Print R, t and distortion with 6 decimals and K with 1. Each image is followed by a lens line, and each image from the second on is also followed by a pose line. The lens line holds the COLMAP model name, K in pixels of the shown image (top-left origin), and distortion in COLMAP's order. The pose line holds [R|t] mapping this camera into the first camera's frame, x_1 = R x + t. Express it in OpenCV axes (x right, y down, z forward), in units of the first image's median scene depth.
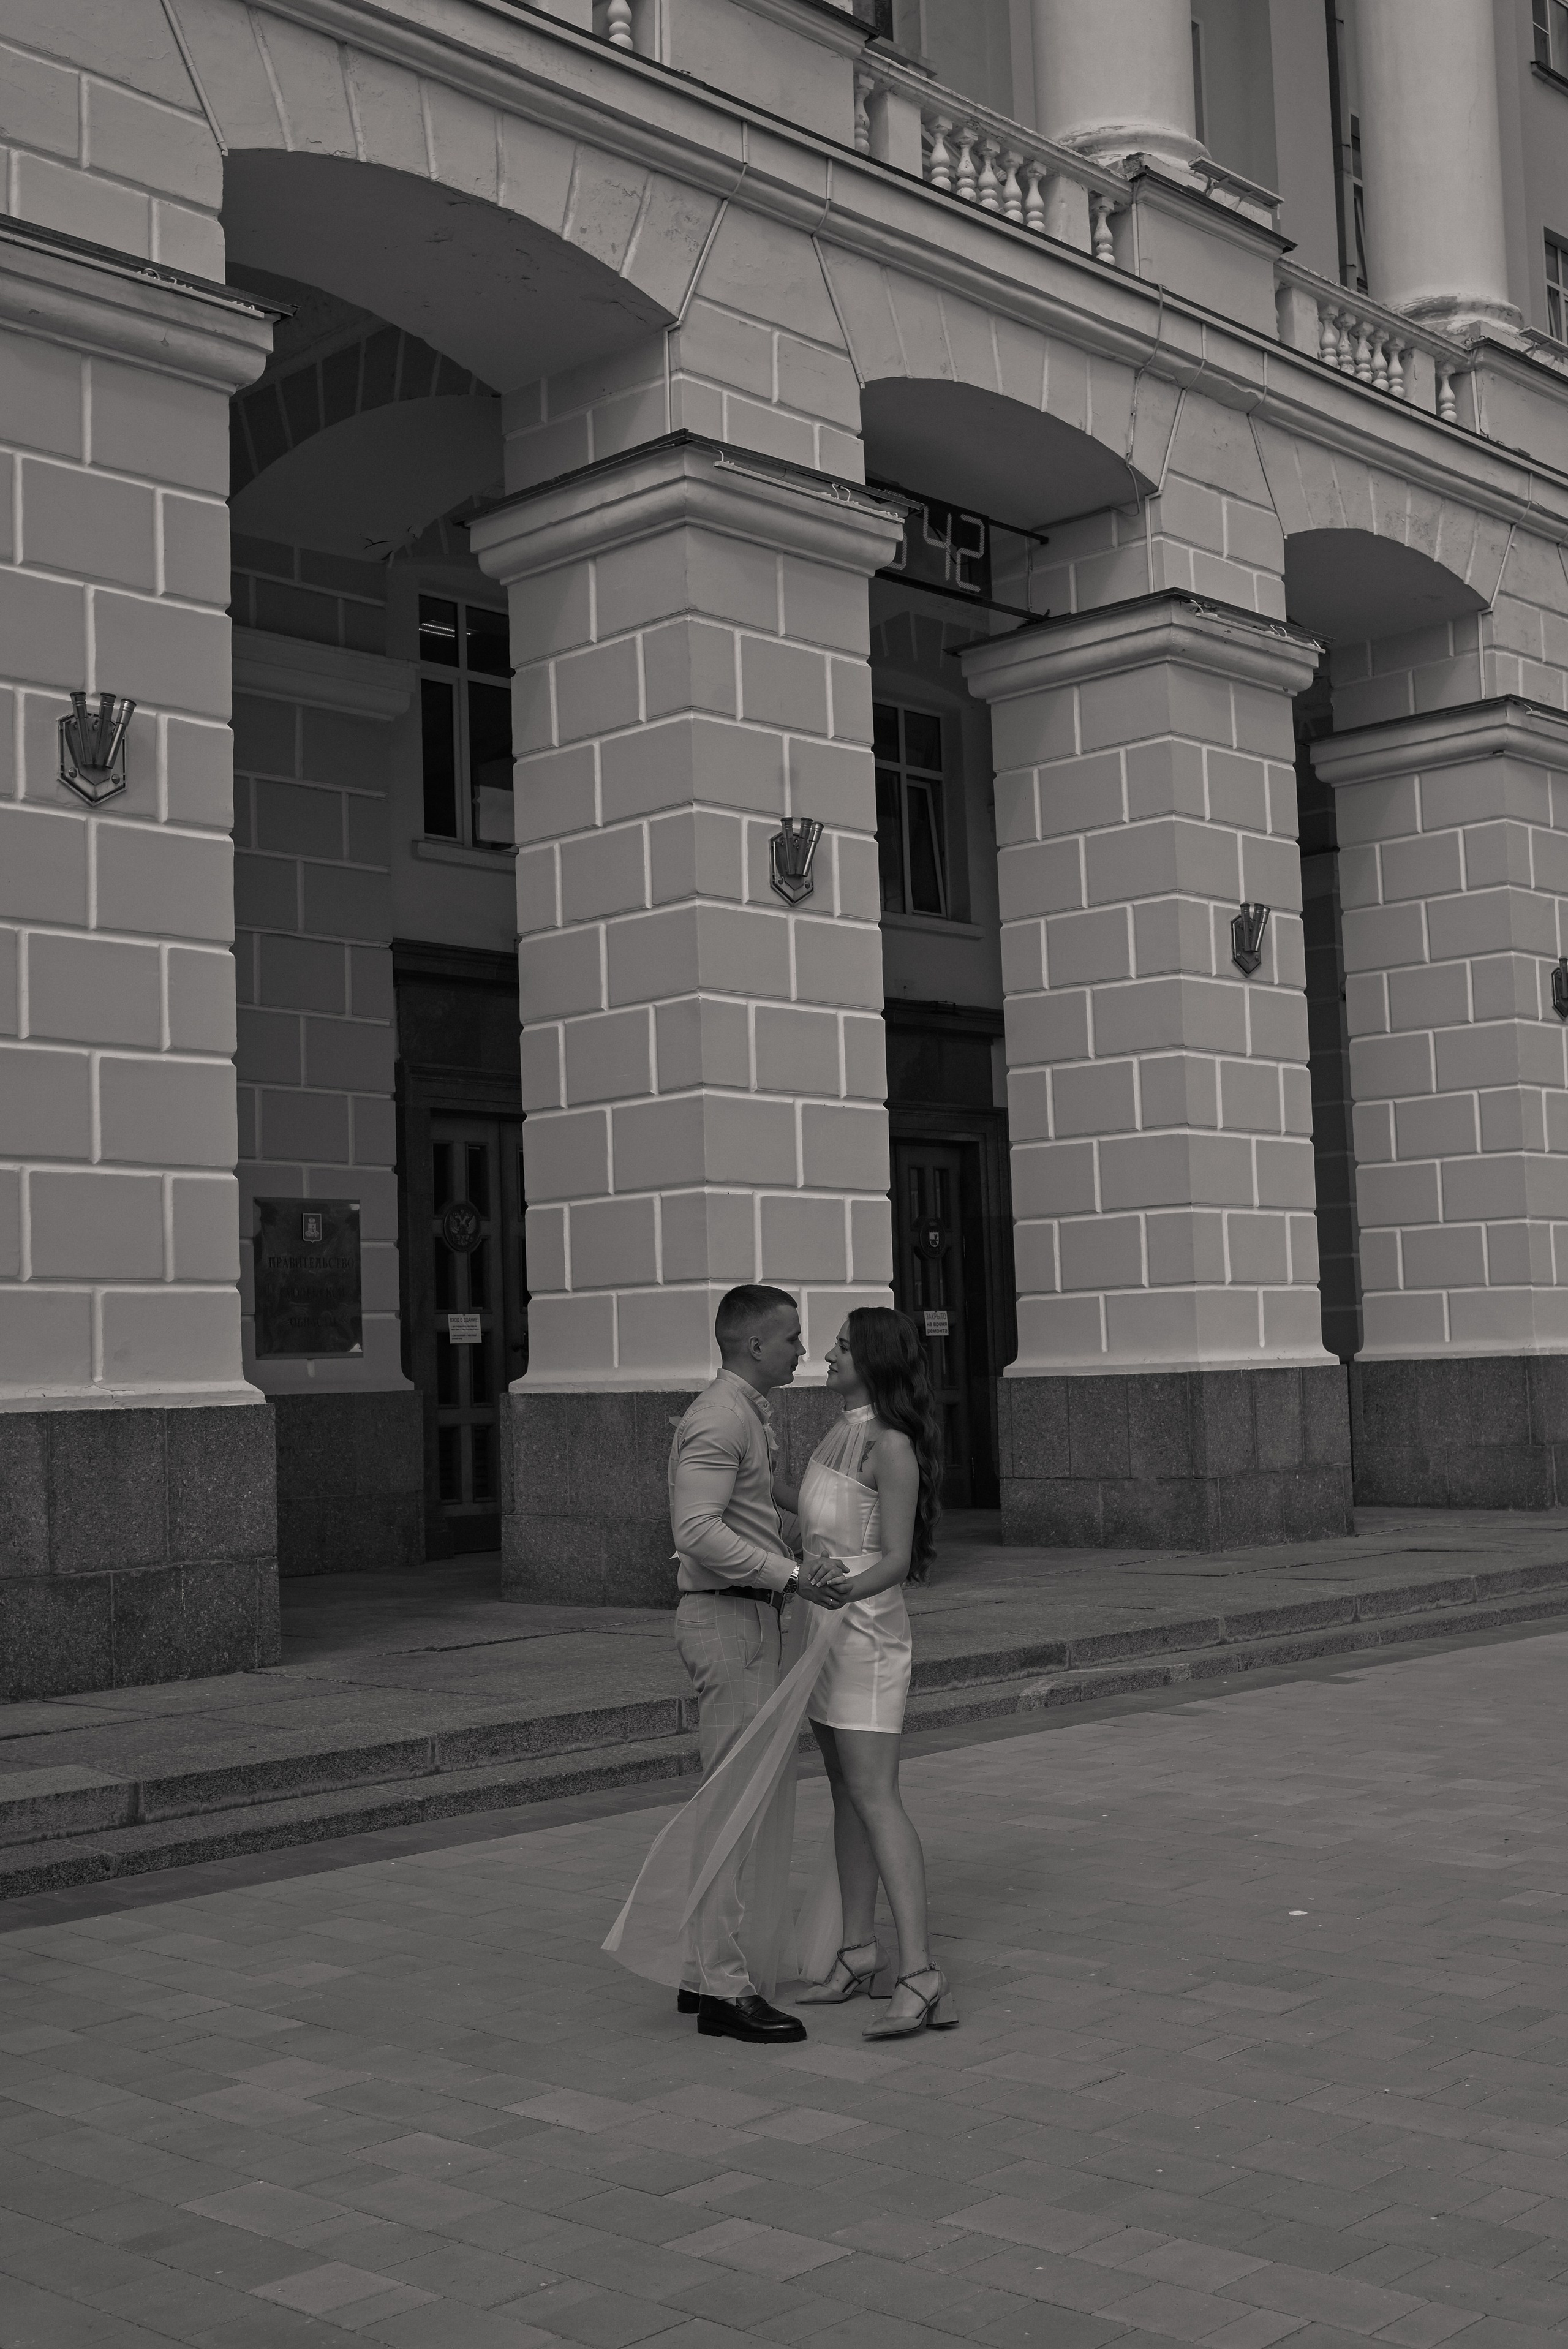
lens RADIAL K [[2759.6, 0, 793.6], [0, 2759.6, 1143.8], [0, 0, 1]] dist [-0.002493, 0.007451]
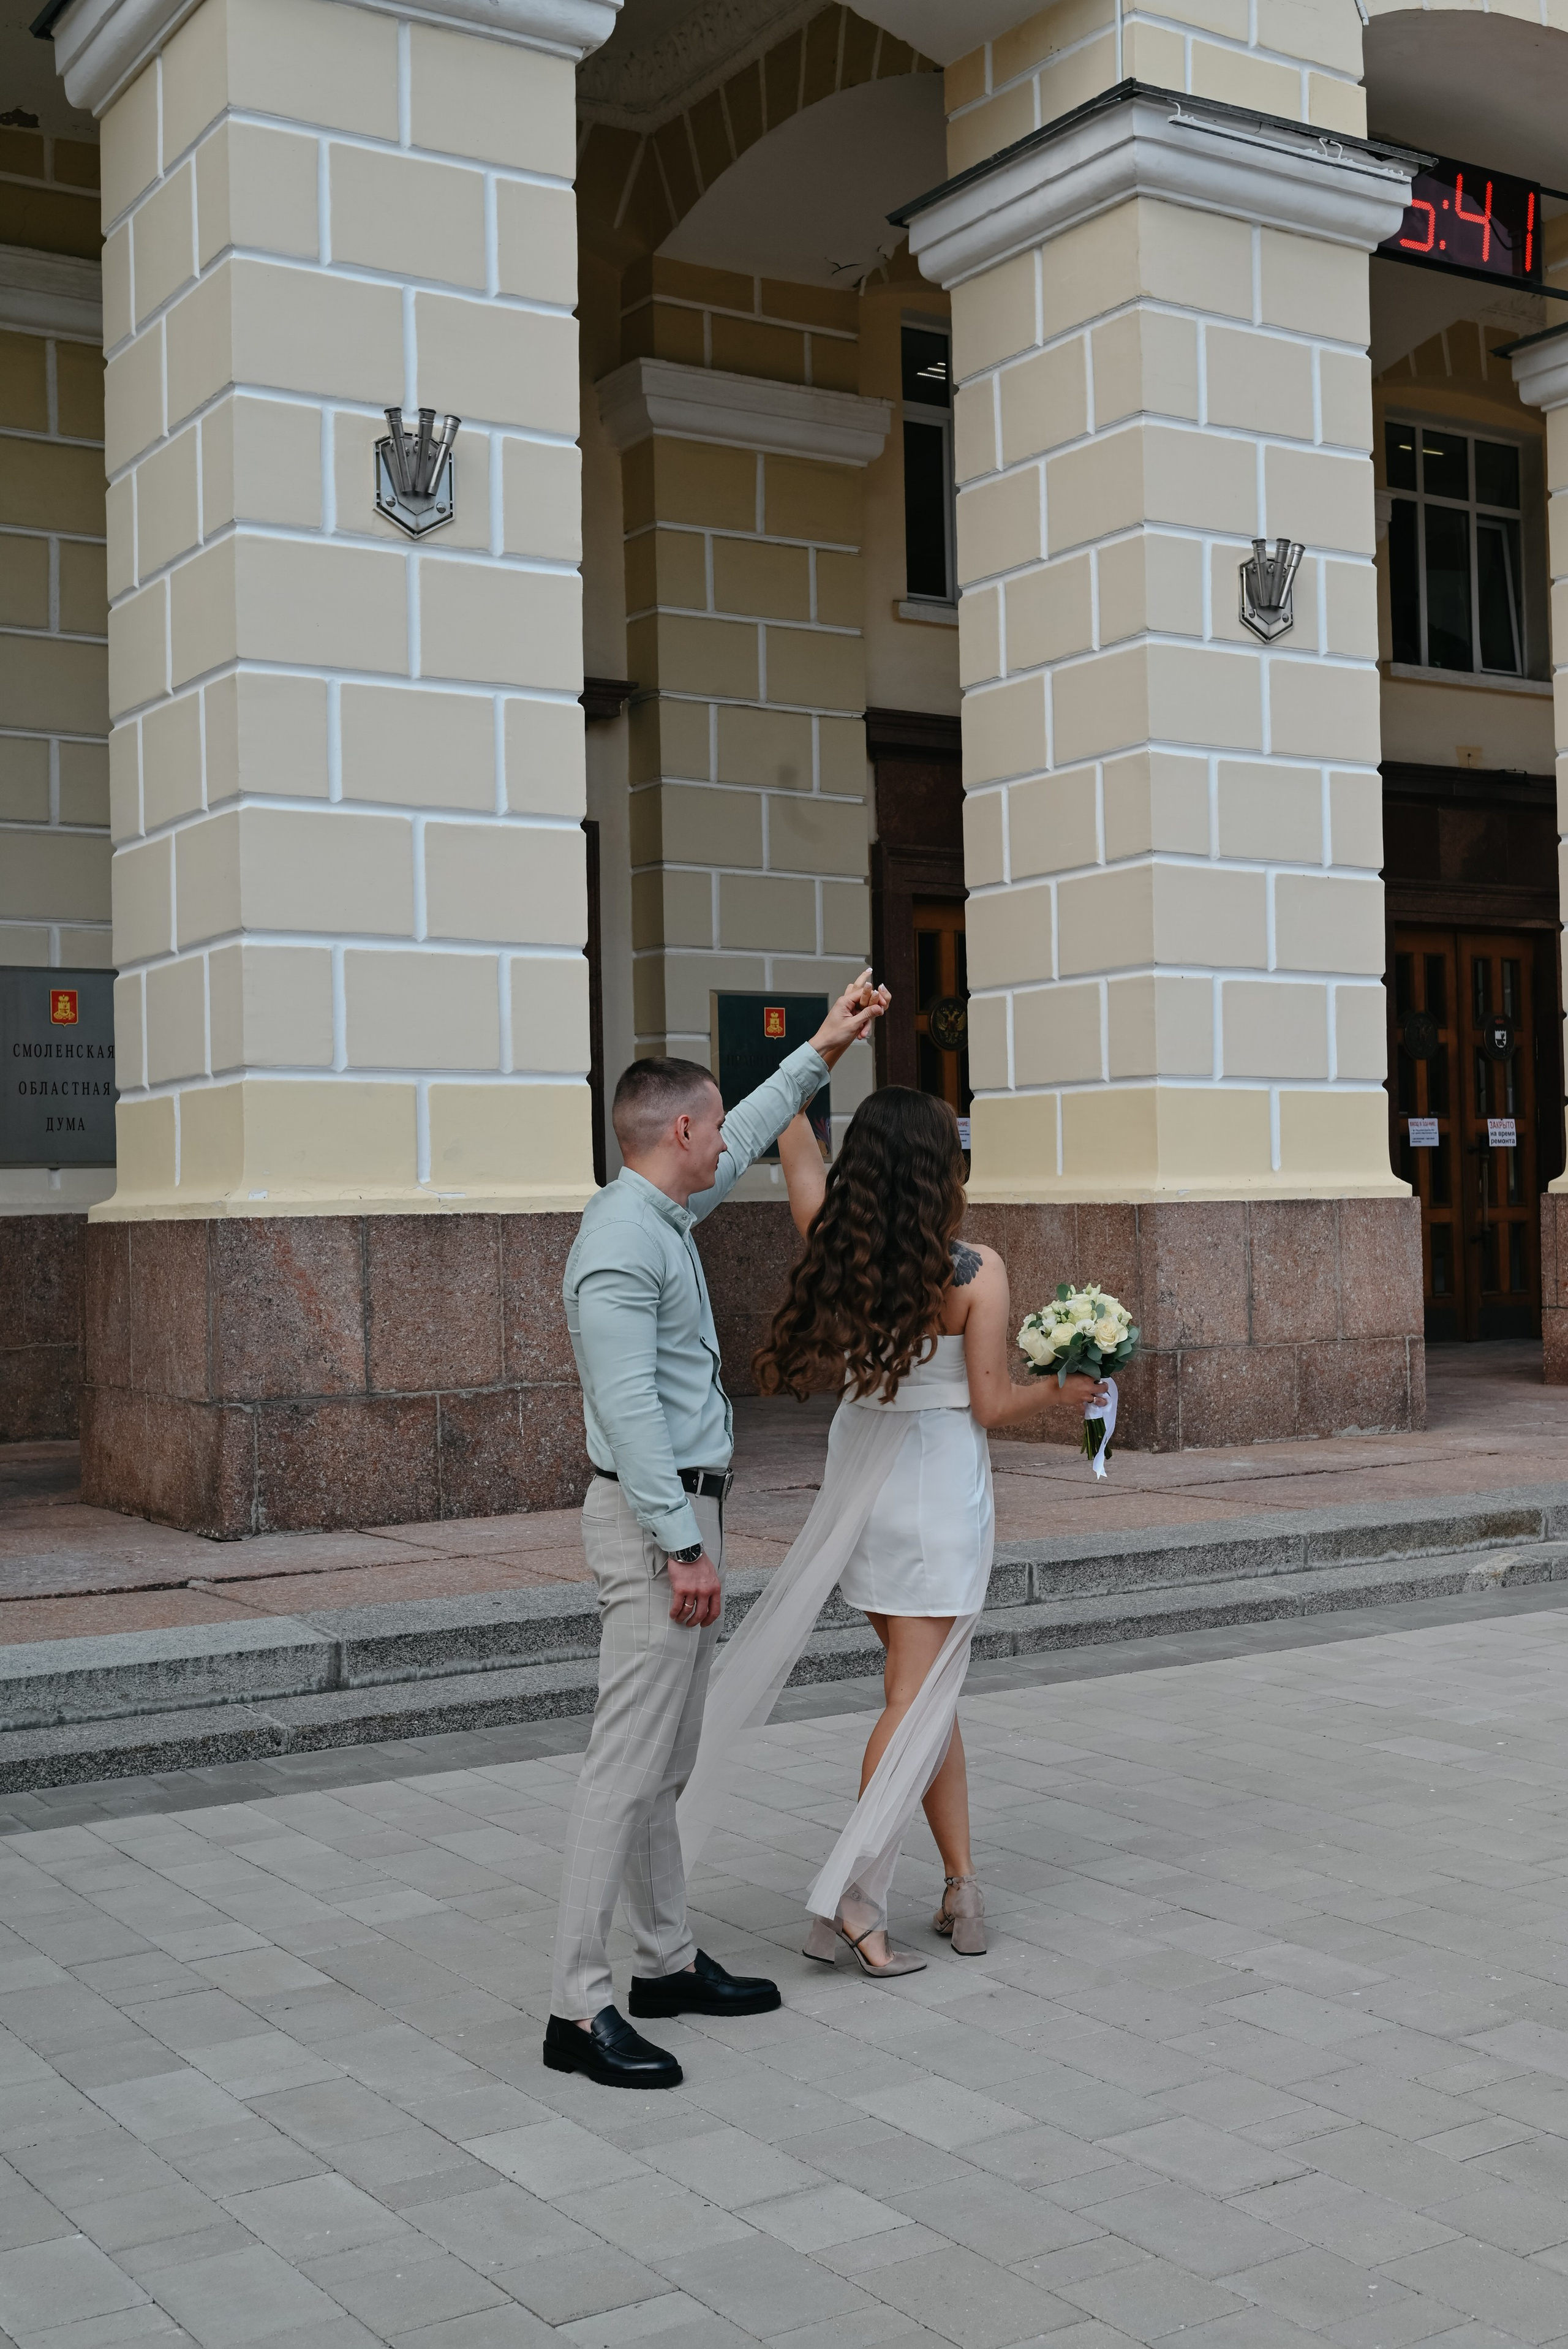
lens RADIAL K [[2745.6, 0, 794.3], [0, 2745.6, 1168.7], [0, 0, 1]] dist [-0.001750, 0.008199]
pose [[0.971357, 0.010339, -0.237401, 0.068572], [0.007921, 0.997089, 0.075836, 0.012387], [0.237494, -0.075544, 0.968447, 0.137696]]
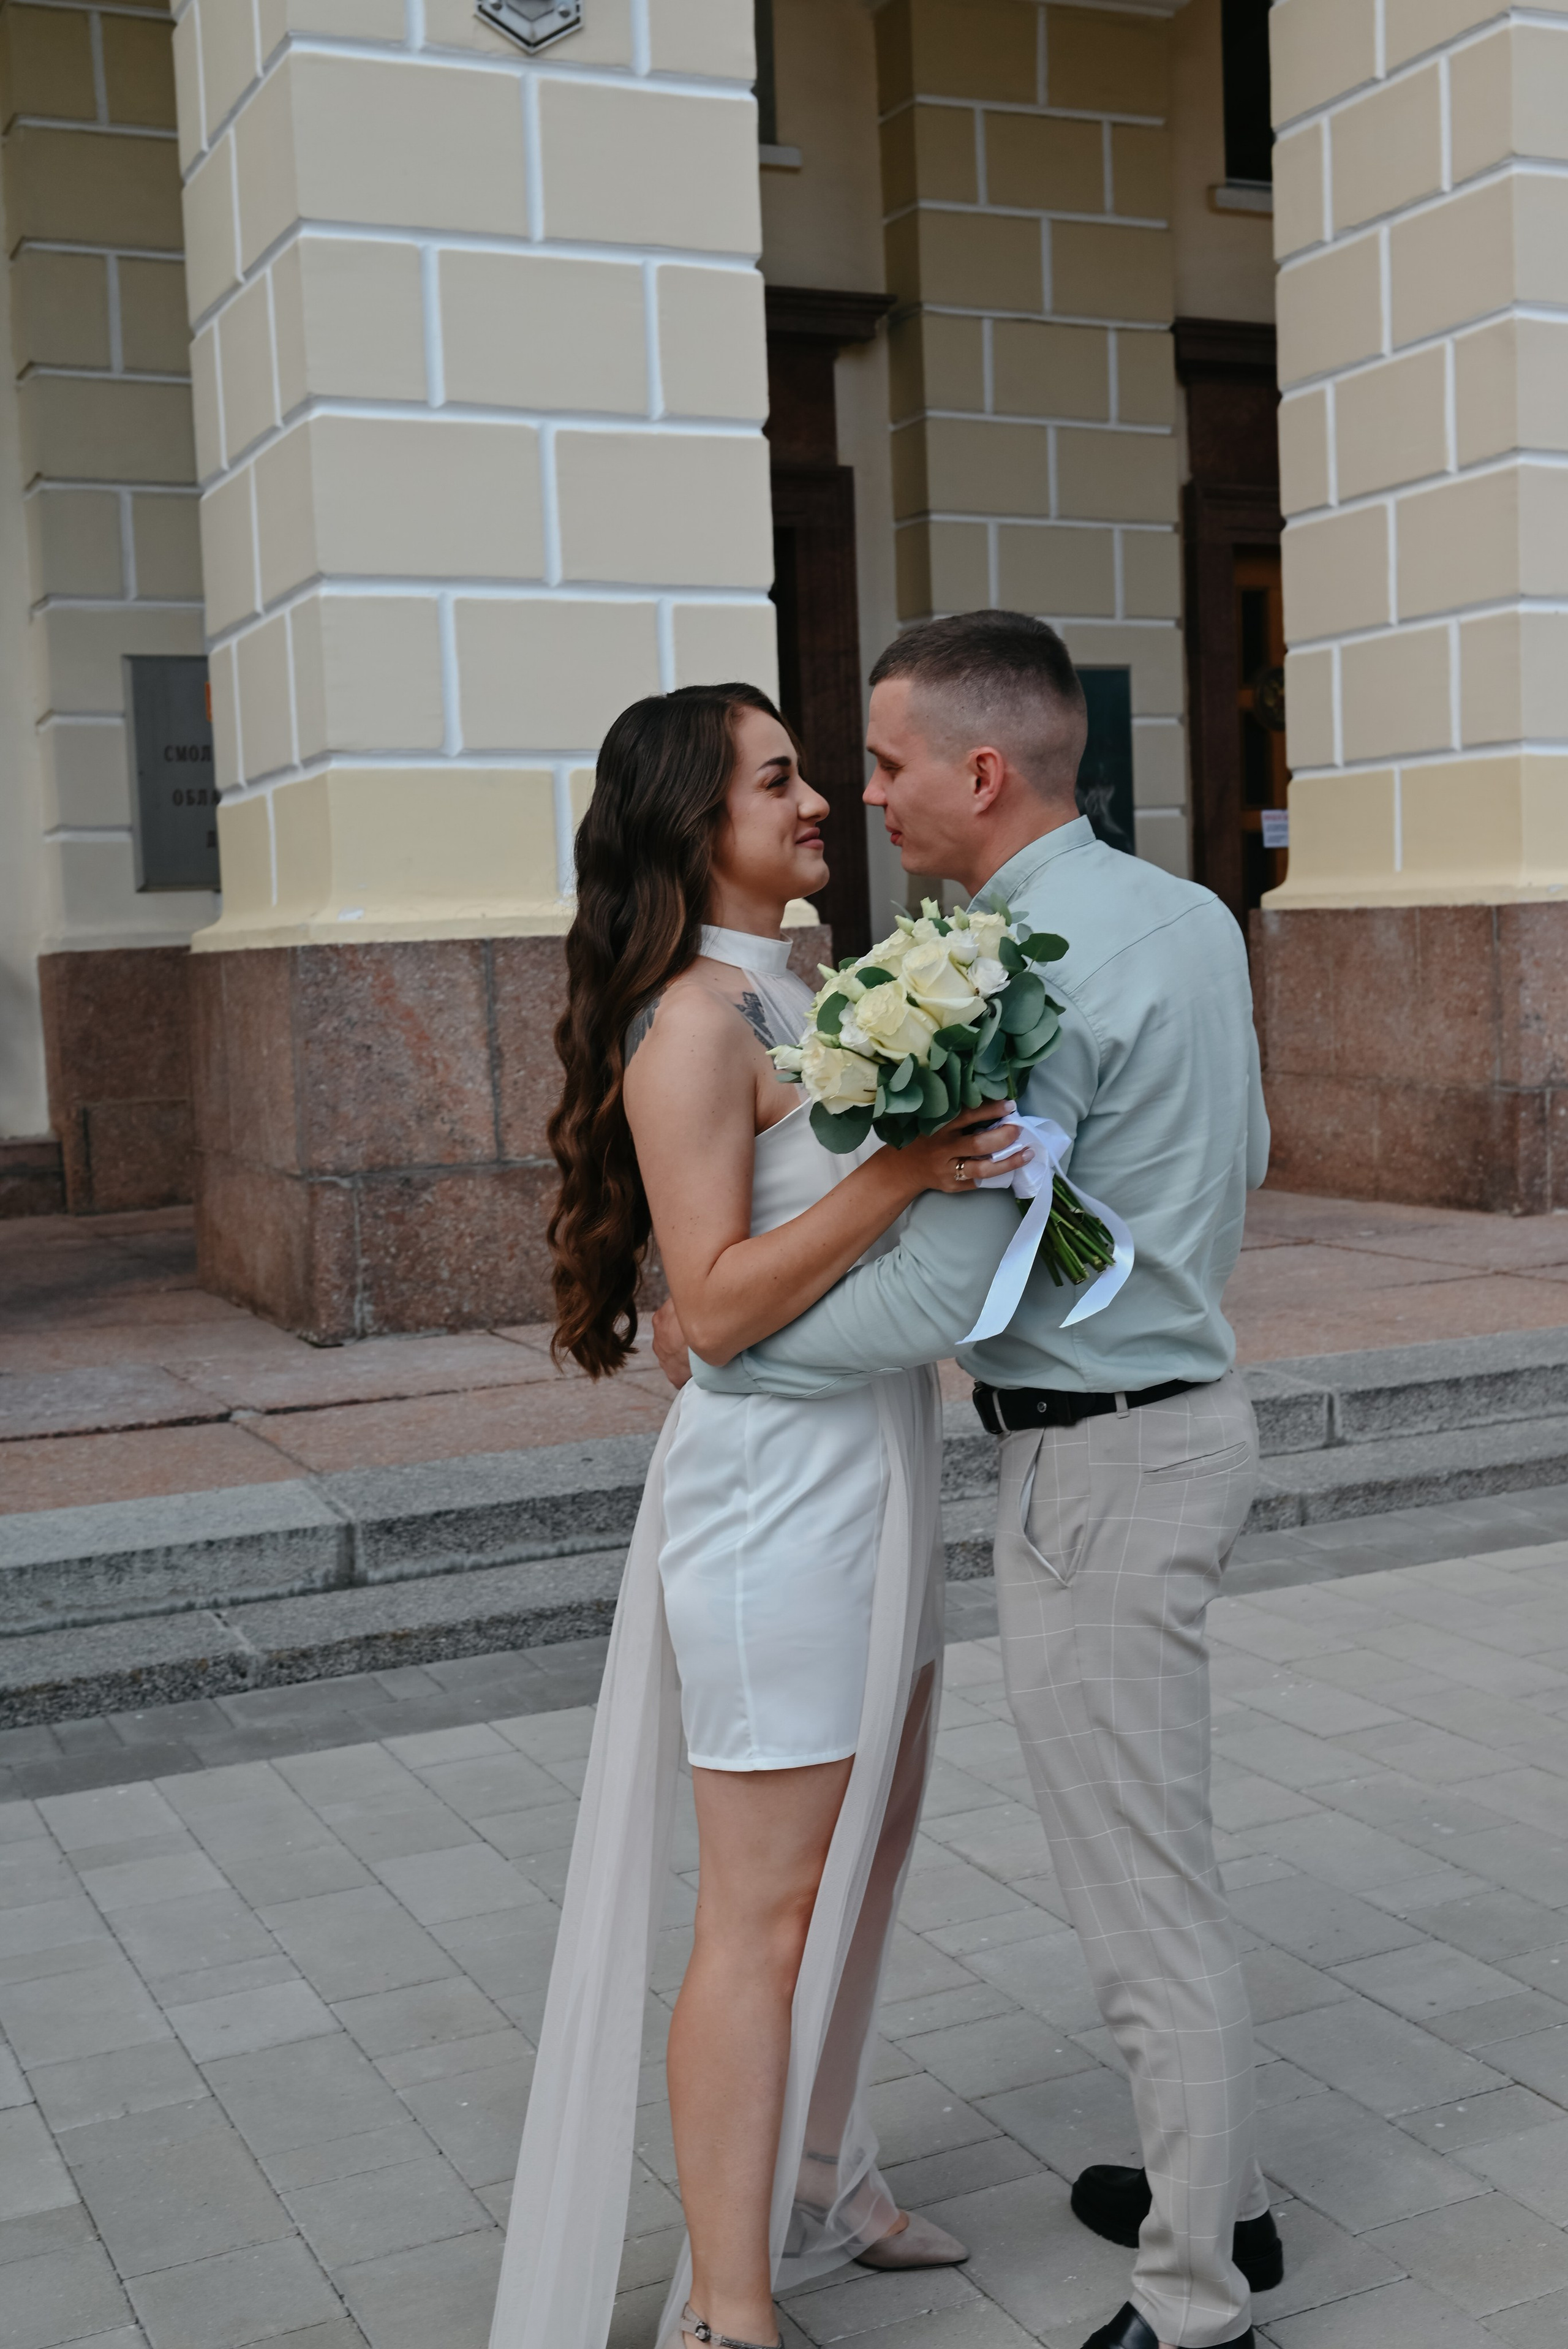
lens RADIAL K [[2723.2, 0, 801.9], [0, 2723.2, 1177.9], [0, 0, 1]] dist [-0.006257, 0.029894]
pose [[0.931343, 0.028454, -0.363029, 0.054916], [0.039409, 0.983211, 0.178166, 0.030222], [0.362004, -0.180240, 0.914586, 0.314901]]
